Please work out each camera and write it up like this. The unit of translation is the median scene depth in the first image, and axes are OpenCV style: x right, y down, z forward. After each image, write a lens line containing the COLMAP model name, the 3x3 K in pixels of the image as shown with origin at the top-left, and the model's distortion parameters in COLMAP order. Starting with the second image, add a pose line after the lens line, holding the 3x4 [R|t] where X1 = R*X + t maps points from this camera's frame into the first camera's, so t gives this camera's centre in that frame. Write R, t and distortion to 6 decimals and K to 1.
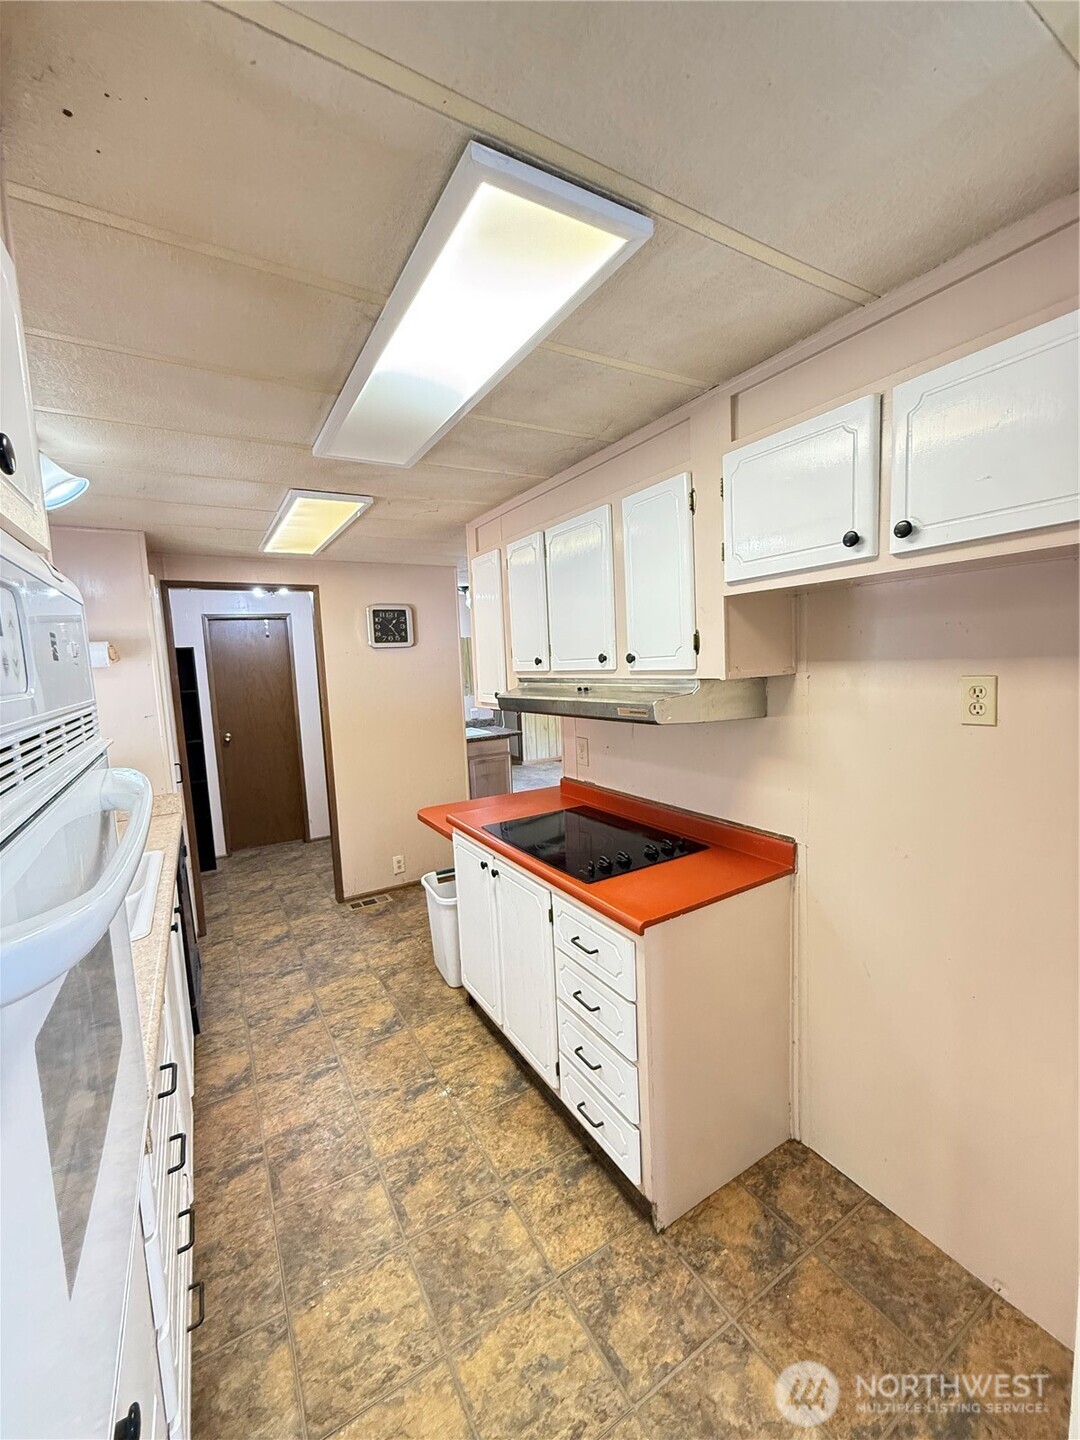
lens RADIAL K [[577.1, 0, 541.8], [0, 577.1, 719.1], [0, 0, 1]] dist [0.001360, -0.000147]
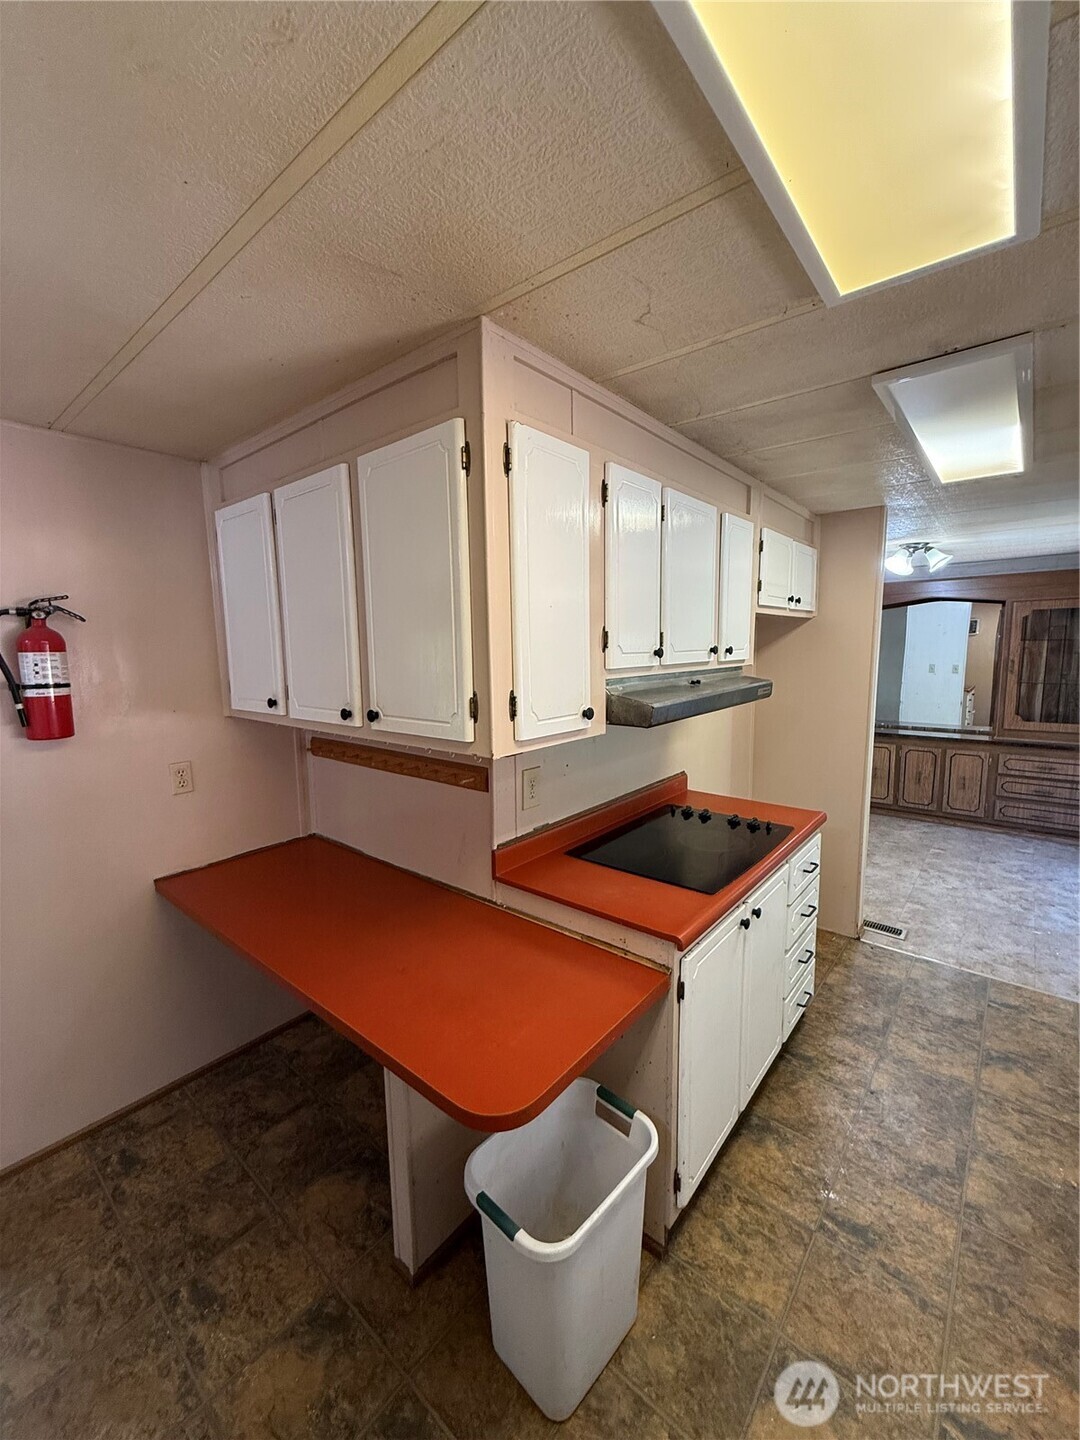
lens RADIAL K [[577.1, 0, 542.9], [0, 577.1, 717.8], [0, 0, 1]] dist [0.001360, -0.000147]
pose [[-0.328267, -0.071426, 0.941881, -0.725255], [0.125511, 0.984997, 0.118439, -0.134140], [-0.936209, 0.157096, -0.314377, 1.495721]]
